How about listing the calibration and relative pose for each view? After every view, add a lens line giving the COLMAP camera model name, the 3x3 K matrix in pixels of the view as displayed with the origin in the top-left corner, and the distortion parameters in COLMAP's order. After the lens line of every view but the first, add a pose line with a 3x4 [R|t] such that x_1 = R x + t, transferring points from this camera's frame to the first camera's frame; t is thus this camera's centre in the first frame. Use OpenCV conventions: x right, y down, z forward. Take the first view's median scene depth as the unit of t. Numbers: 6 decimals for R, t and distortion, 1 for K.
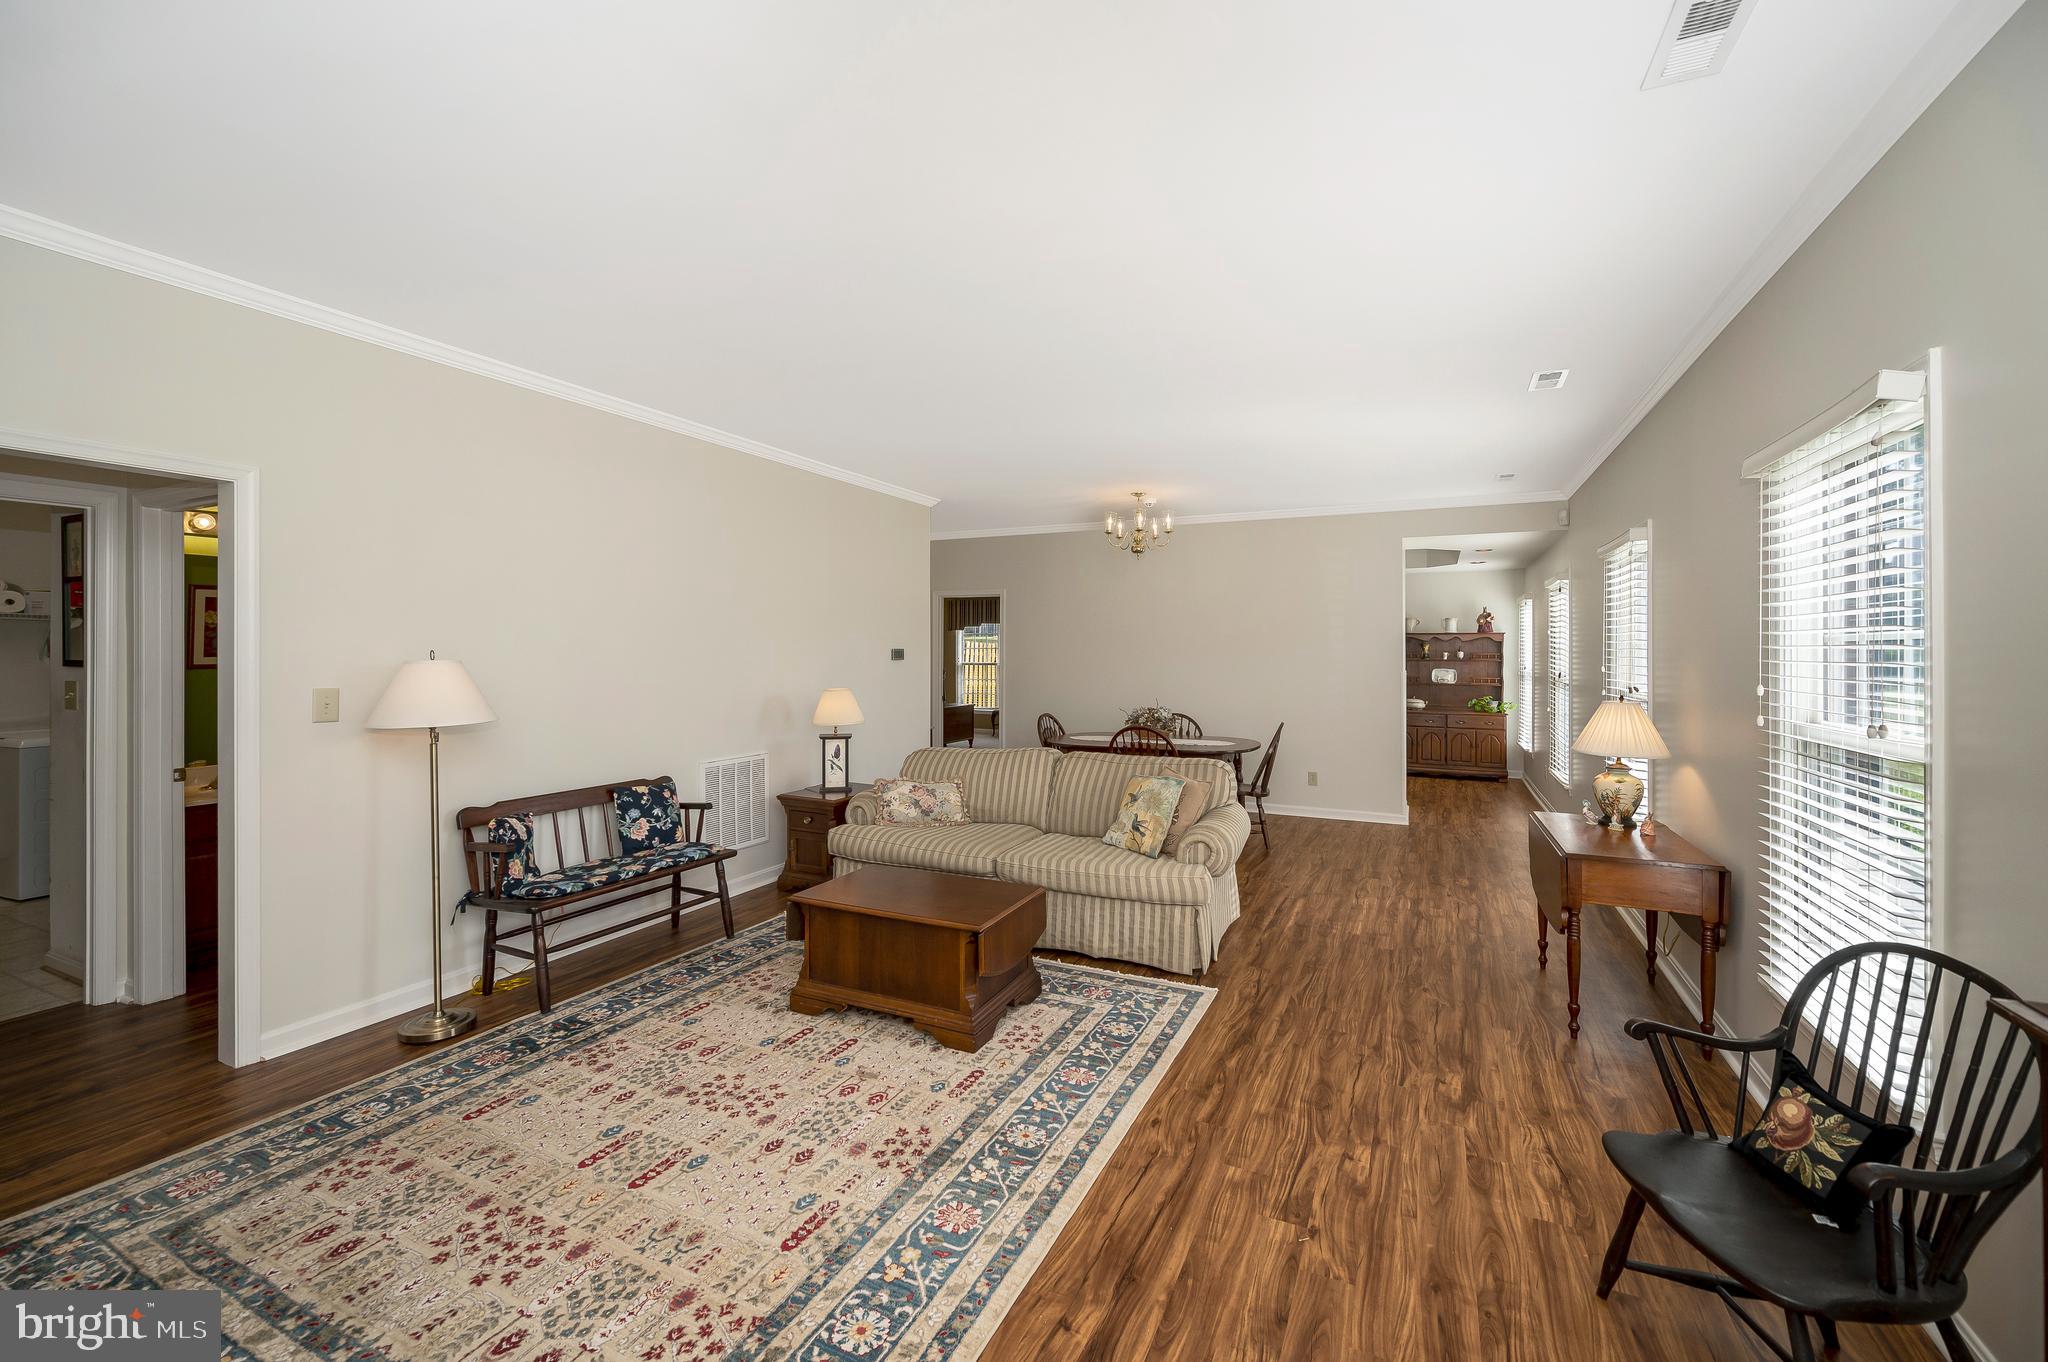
lens RADIAL K [[839.9, 0, 1021.3], [0, 839.9, 651.6], [0, 0, 1]] dist [0.001499, -0.000279]
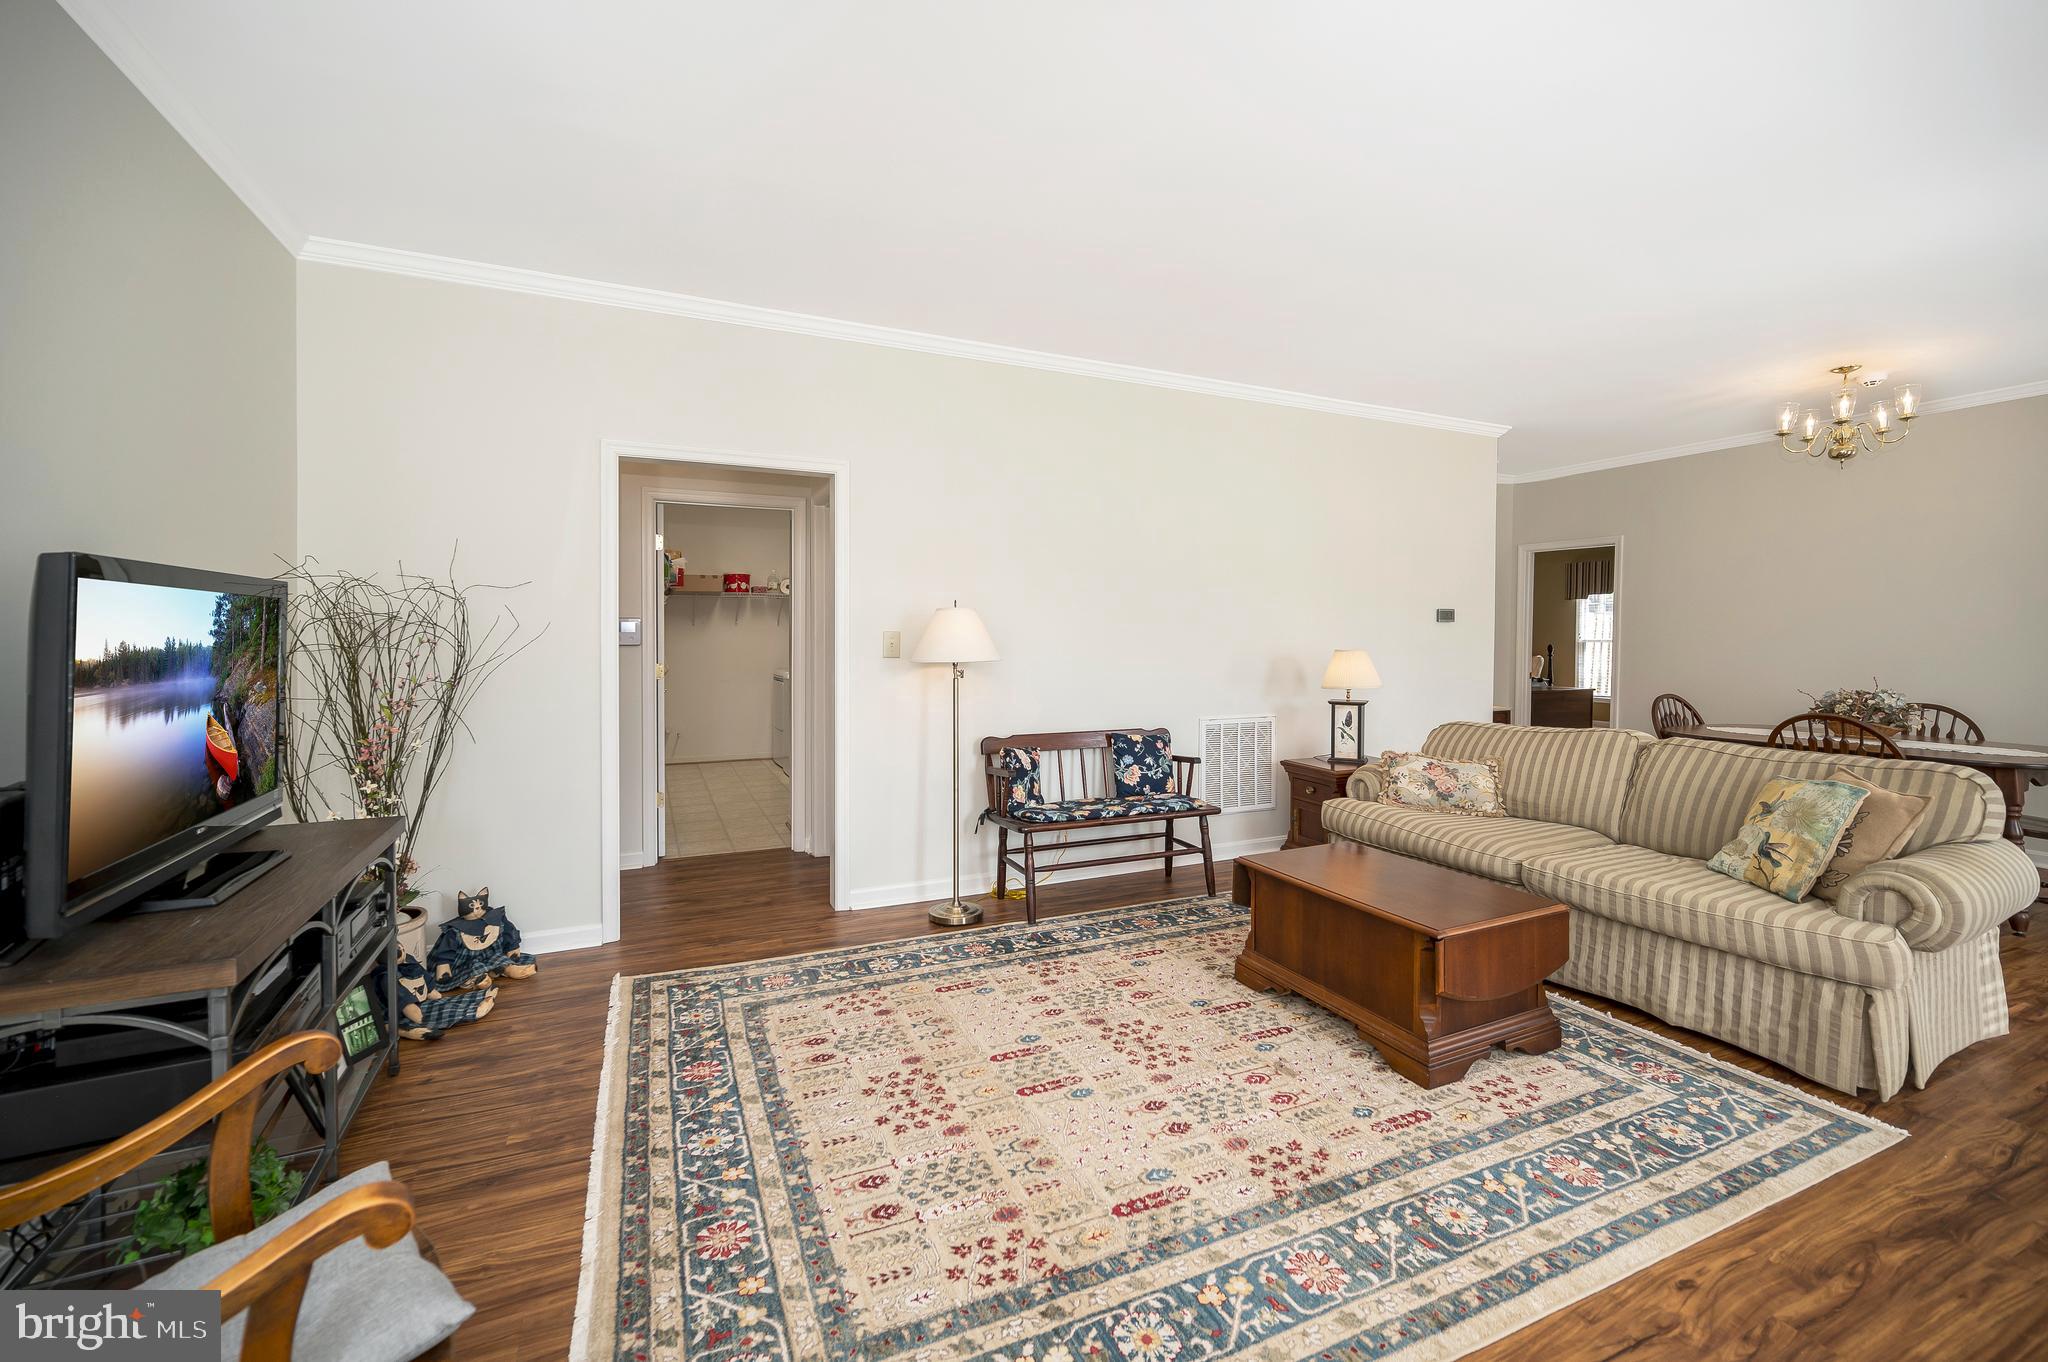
lens RADIAL K [[839.9, 0, 1021.3], [0, 839.9, 651.6], [0, 0, 1]] dist [0.001499, -0.000279]
pose [[0.771526, 0.014457, -0.636034, 0.140321], [-0.001594, 0.999783, 0.020791, 0.050966], [0.636196, -0.015027, 0.771381, 0.153069]]
